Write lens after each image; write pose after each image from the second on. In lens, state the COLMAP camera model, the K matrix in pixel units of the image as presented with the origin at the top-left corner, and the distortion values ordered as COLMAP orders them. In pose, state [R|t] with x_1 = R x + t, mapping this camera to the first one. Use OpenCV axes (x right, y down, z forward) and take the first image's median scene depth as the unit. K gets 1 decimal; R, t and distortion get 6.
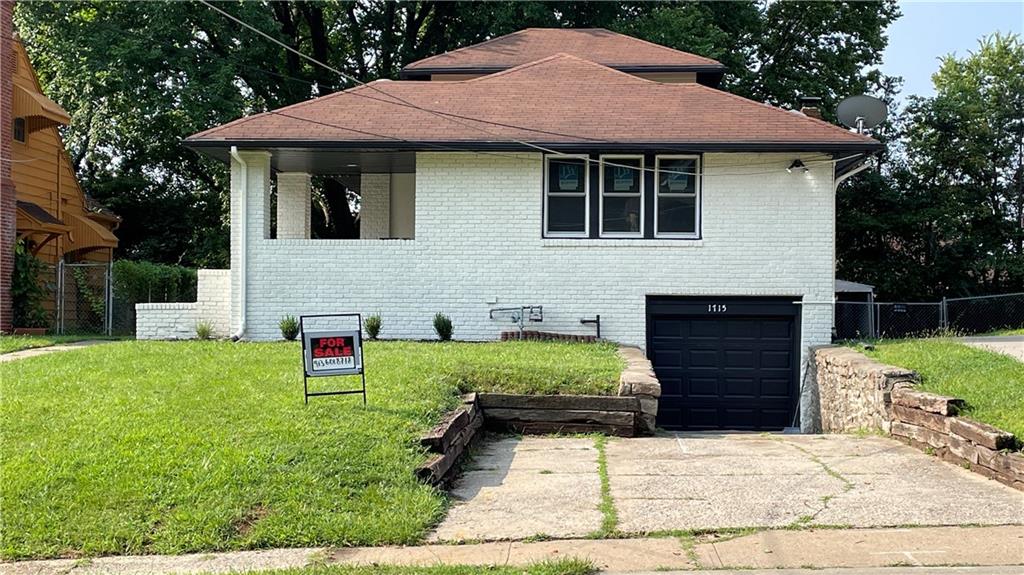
lens RADIAL K [[1480.7, 0, 512.0], [0, 1480.7, 287.5], [0, 0, 1]] dist [0.002835, 0.003868]
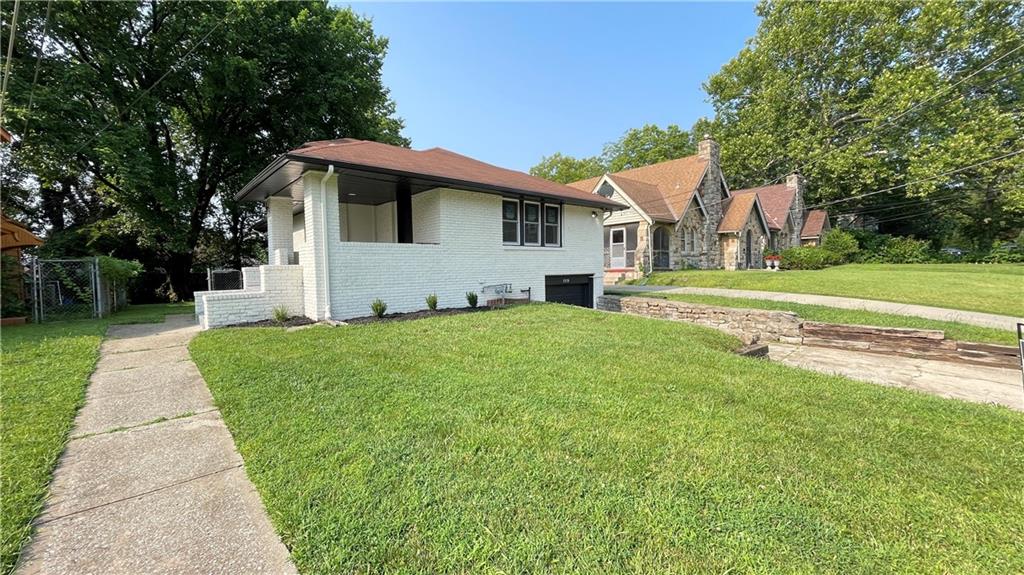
lens RADIAL K [[416.0, 0, 511.7], [0, 416.0, 284.8], [0, 0, 1]] dist [-0.005133, 0.000358]
pose [[0.727121, -0.045749, 0.684983, -0.313051], [0.007182, 0.998229, 0.059046, -0.015247], [-0.686472, -0.038014, 0.726162, 0.629284]]
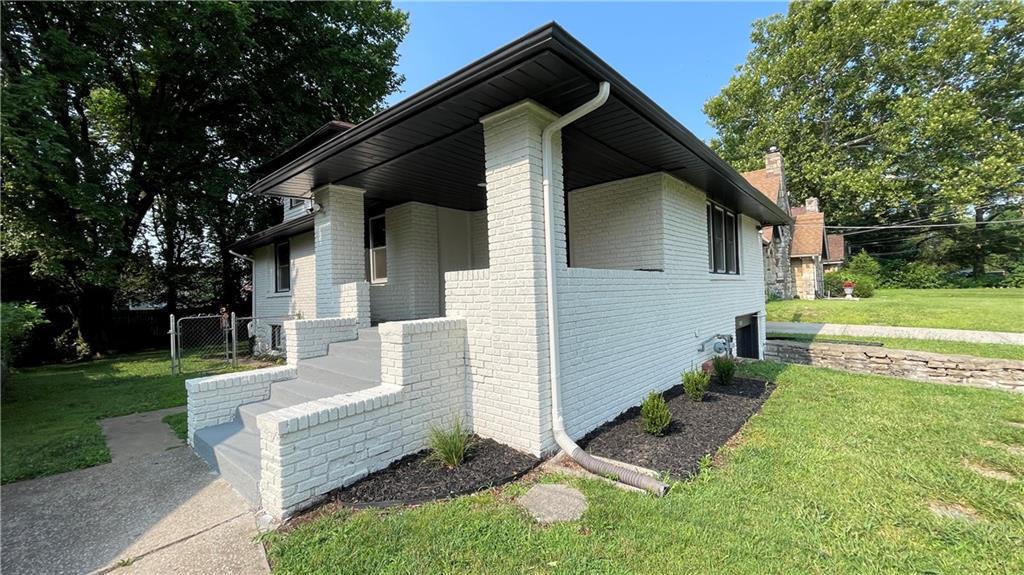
lens RADIAL K [[416.1, 0, 512.5], [0, 416.1, 284.6], [0, 0, 1]] dist [0.000522, 0.000083]
pose [[0.627240, -0.007378, 0.778791, -0.313823], [0.017076, 0.999845, -0.004281, -0.025247], [-0.778639, 0.015984, 0.627268, 0.915790]]
